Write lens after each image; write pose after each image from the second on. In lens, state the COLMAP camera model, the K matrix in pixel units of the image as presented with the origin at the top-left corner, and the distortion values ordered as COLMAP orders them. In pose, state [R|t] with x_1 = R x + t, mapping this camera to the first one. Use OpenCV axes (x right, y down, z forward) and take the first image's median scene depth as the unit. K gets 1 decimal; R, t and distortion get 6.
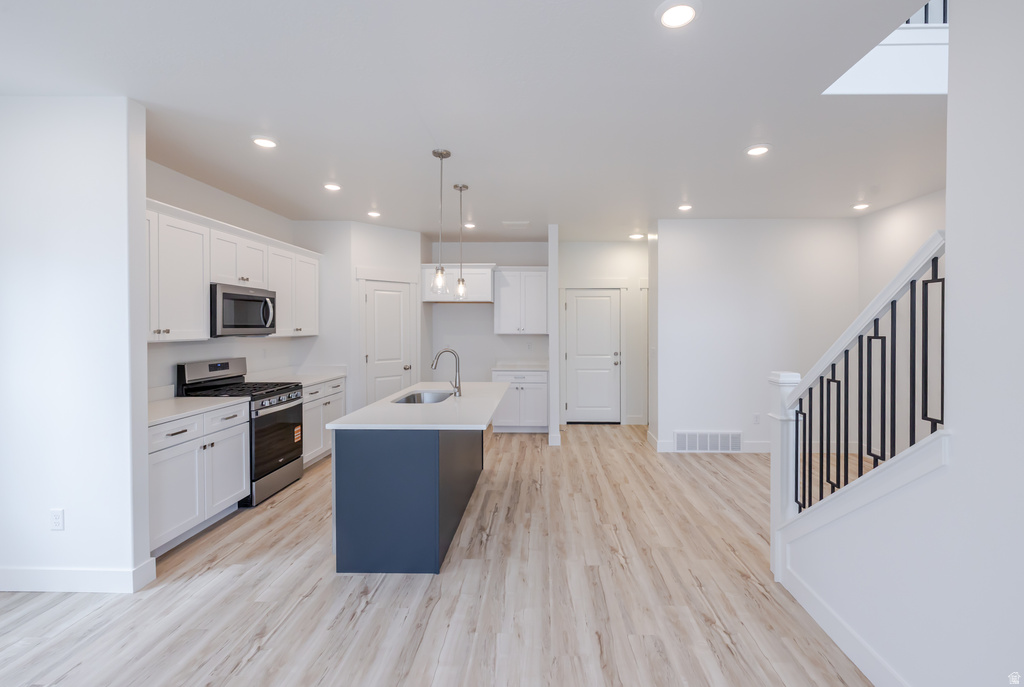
lens RADIAL K [[454.8, 0, 542.3], [0, 454.8, 330.7], [0, 0, 1]] dist [0.002206, 0.000274]
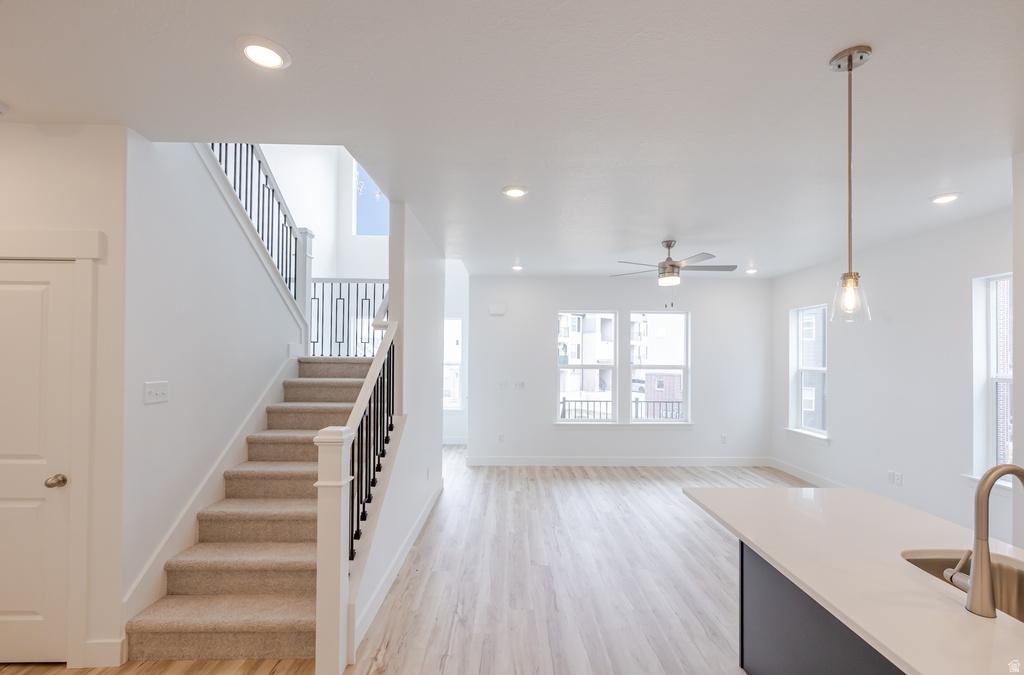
lens RADIAL K [[453.1, 0, 511.4], [0, 453.1, 351.1], [0, 0, 1]] dist [0.000158, 0.000020]
pose [[-0.999948, -0.009871, -0.002545, 0.171683], [-0.009871, 0.999951, 0.000355, -0.046385], [0.002541, 0.000380, -0.999997, 1.499035]]
